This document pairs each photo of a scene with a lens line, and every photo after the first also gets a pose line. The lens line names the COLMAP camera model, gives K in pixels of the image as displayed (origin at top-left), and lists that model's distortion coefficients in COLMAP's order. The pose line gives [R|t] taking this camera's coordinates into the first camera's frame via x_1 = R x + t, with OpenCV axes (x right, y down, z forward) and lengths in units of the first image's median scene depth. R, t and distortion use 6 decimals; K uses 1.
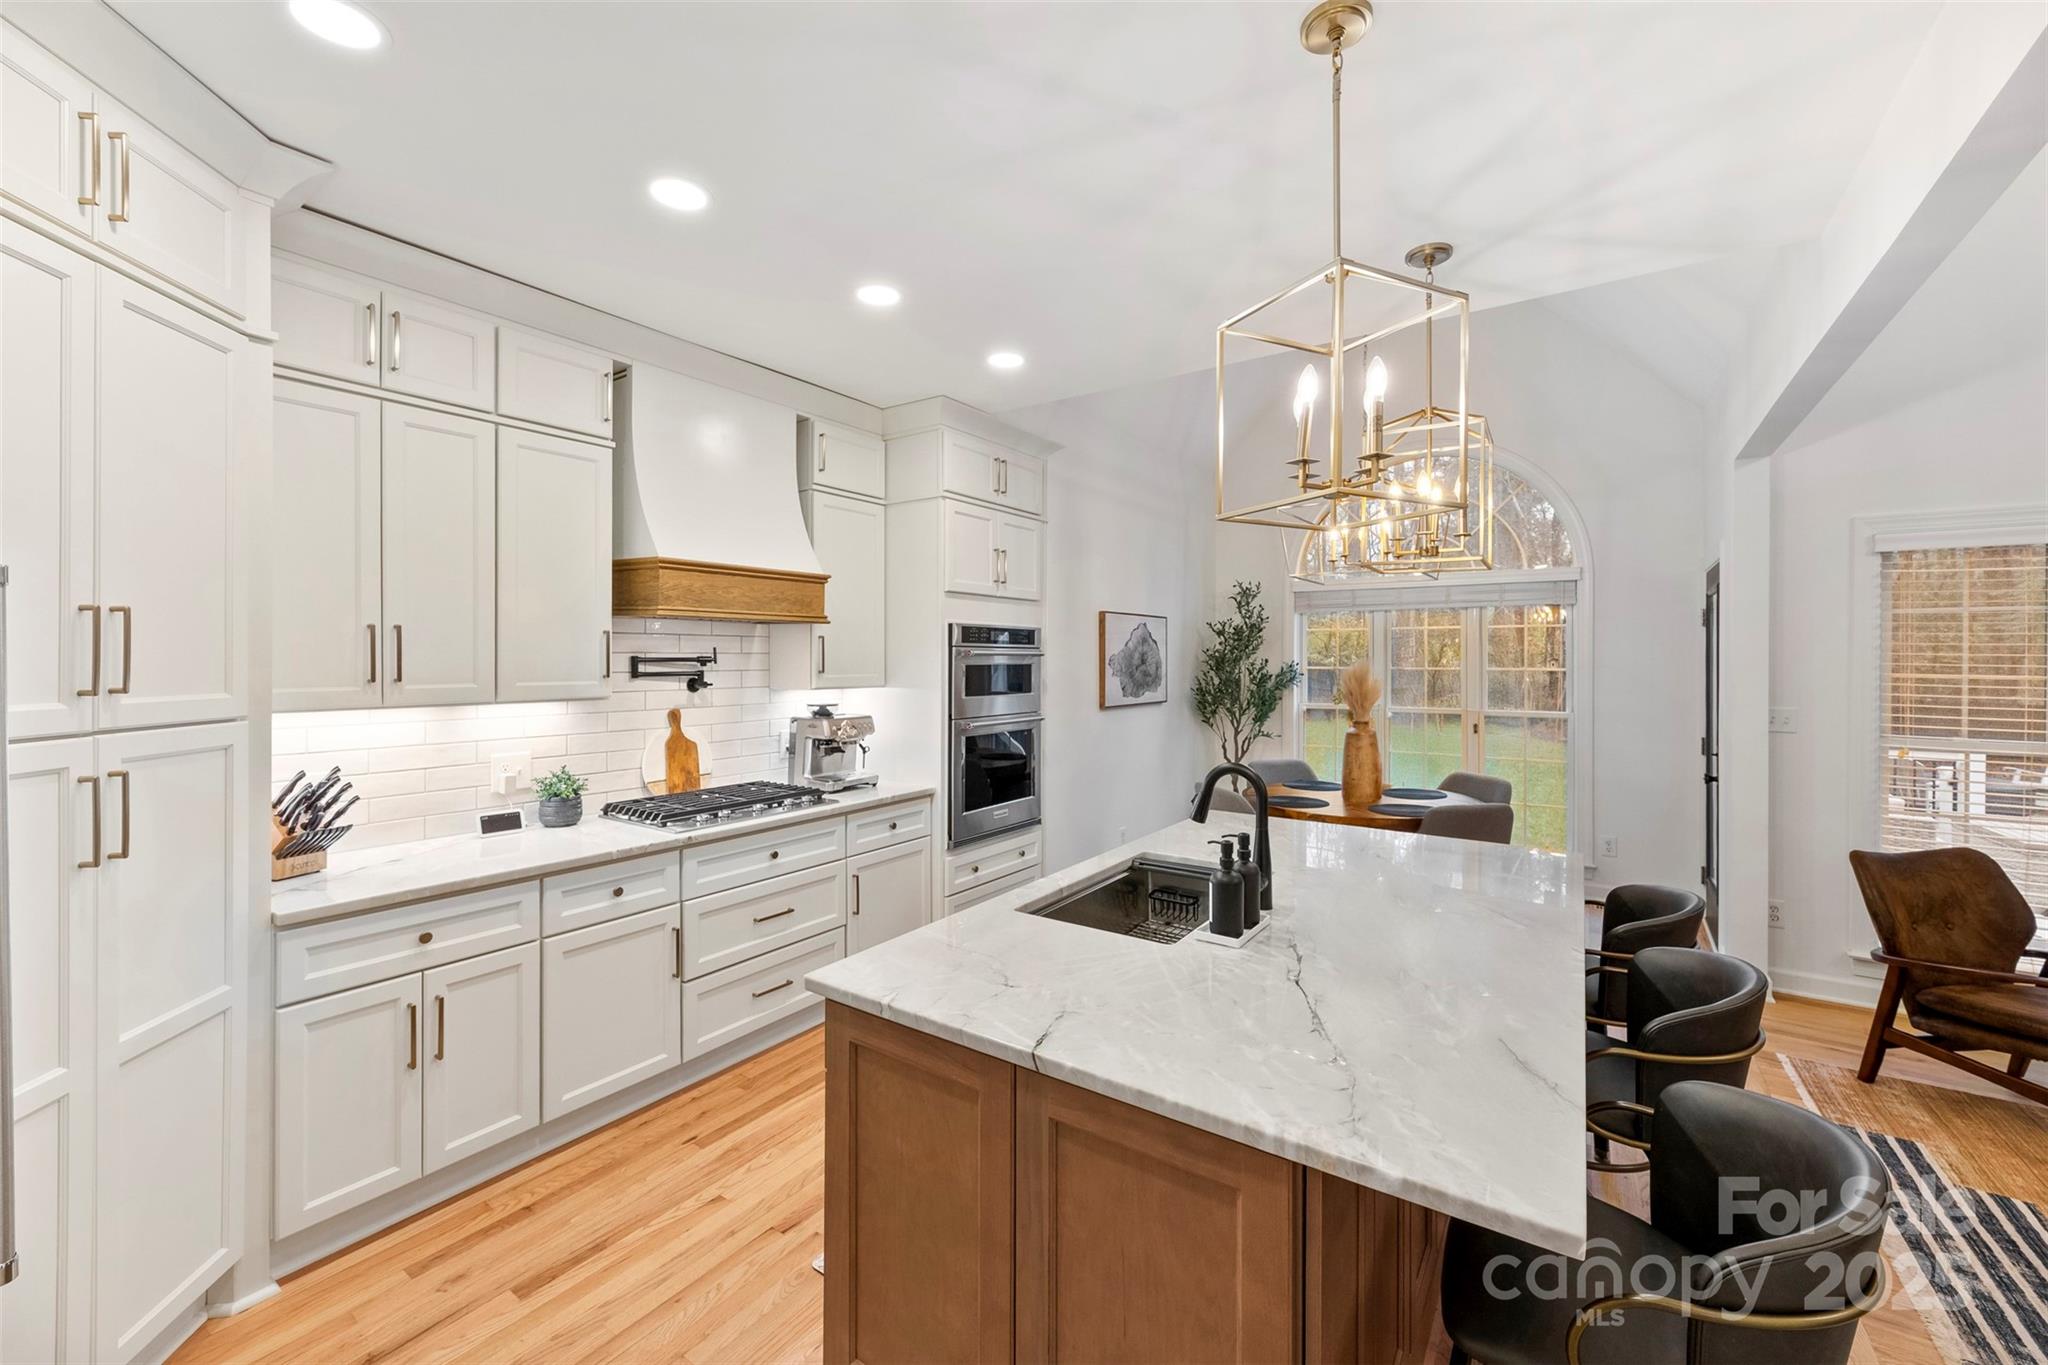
lens RADIAL K [[814.9, 0, 1020.5], [0, 814.9, 655.8], [0, 0, 1]] dist [-0.001140, 0.000162]
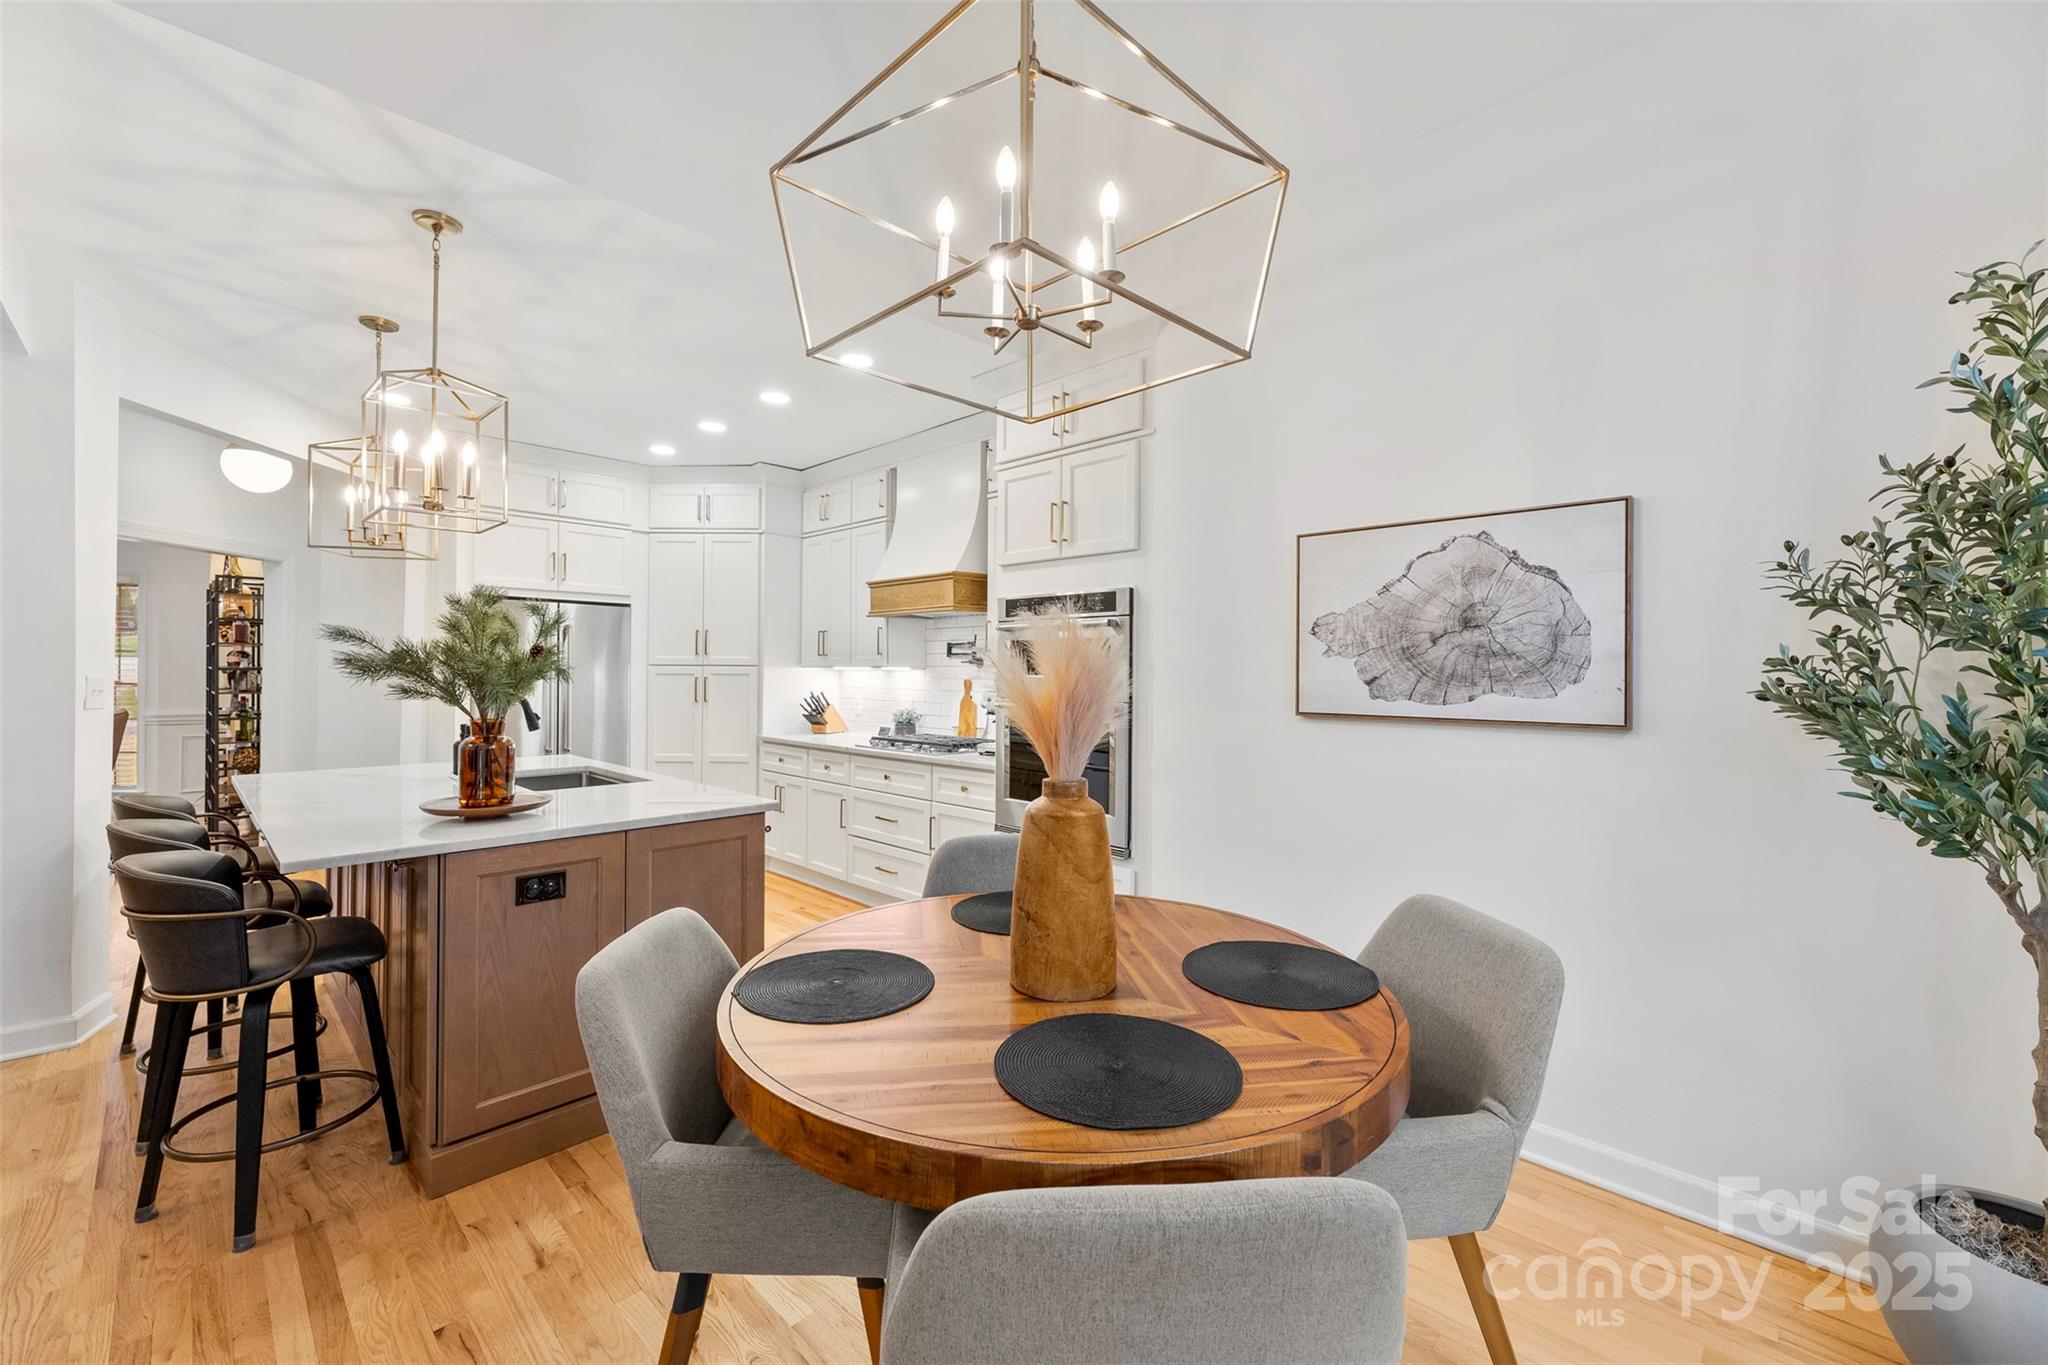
lens RADIAL K [[814.9, 0, 1019.7], [0, 814.9, 671.4], [0, 0, 1]] dist [-0.001140, 0.000162]
pose [[-0.161663, -0.004039, -0.986838, 0.958262], [-0.005855, 0.999978, -0.003133, 0.055015], [0.986829, 0.005271, -0.161683, 1.300908]]
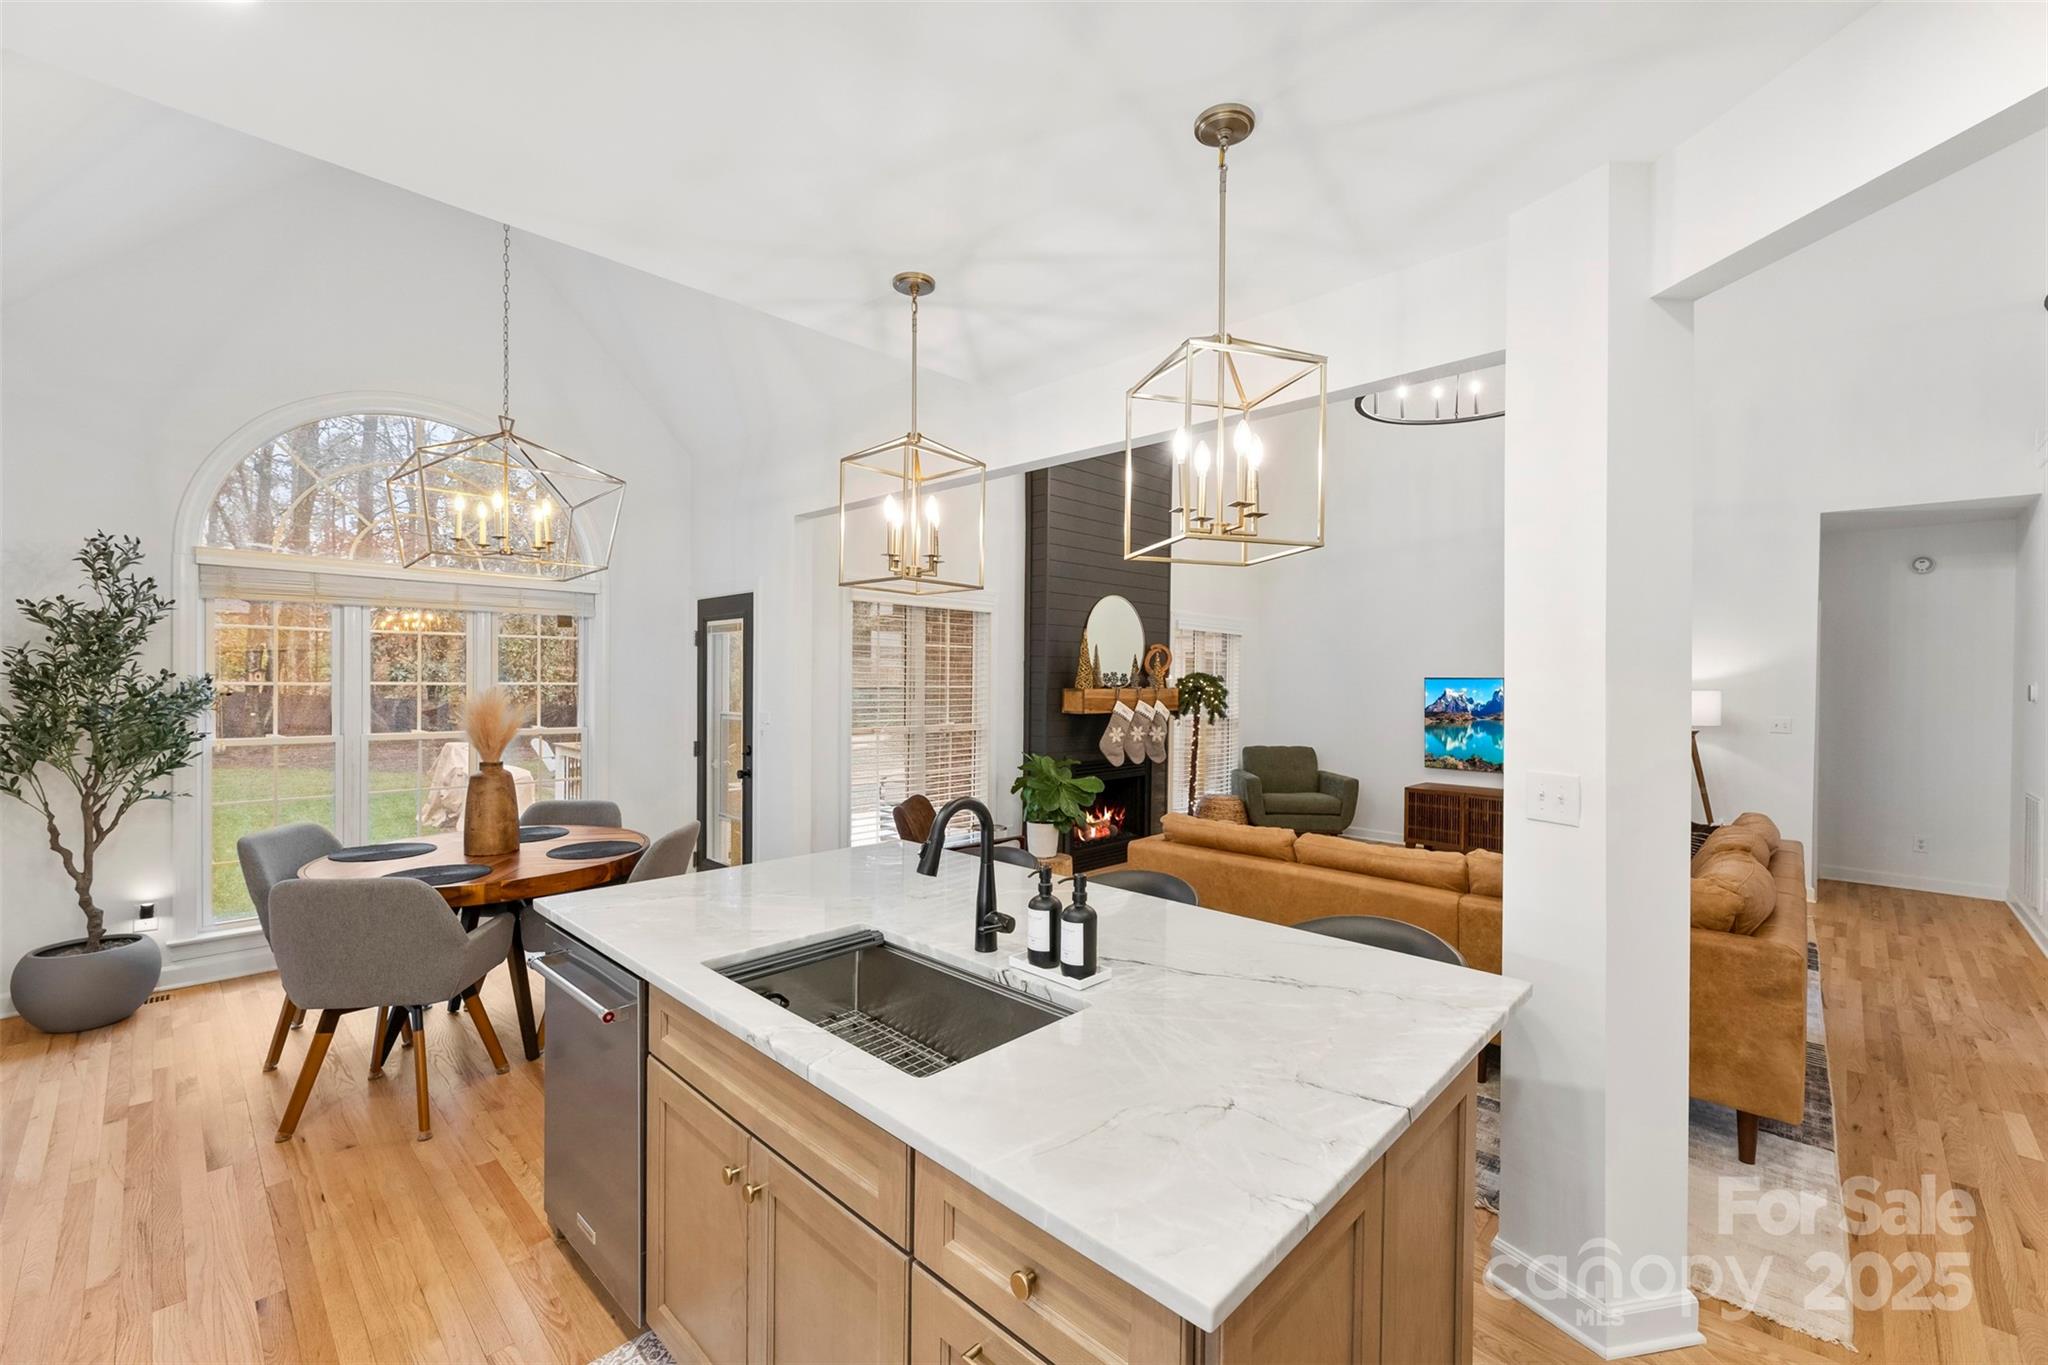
lens RADIAL K [[814.9, 0, 1044.1], [0, 814.9, 692.6], [0, 0, 1]] dist [-0.001140, 0.000162]
pose [[0.156636, -0.016360, 0.987521, -0.339784], [-0.013860, 0.999728, 0.018761, 0.002273], [-0.987559, -0.016626, 0.156366, 0.456105]]
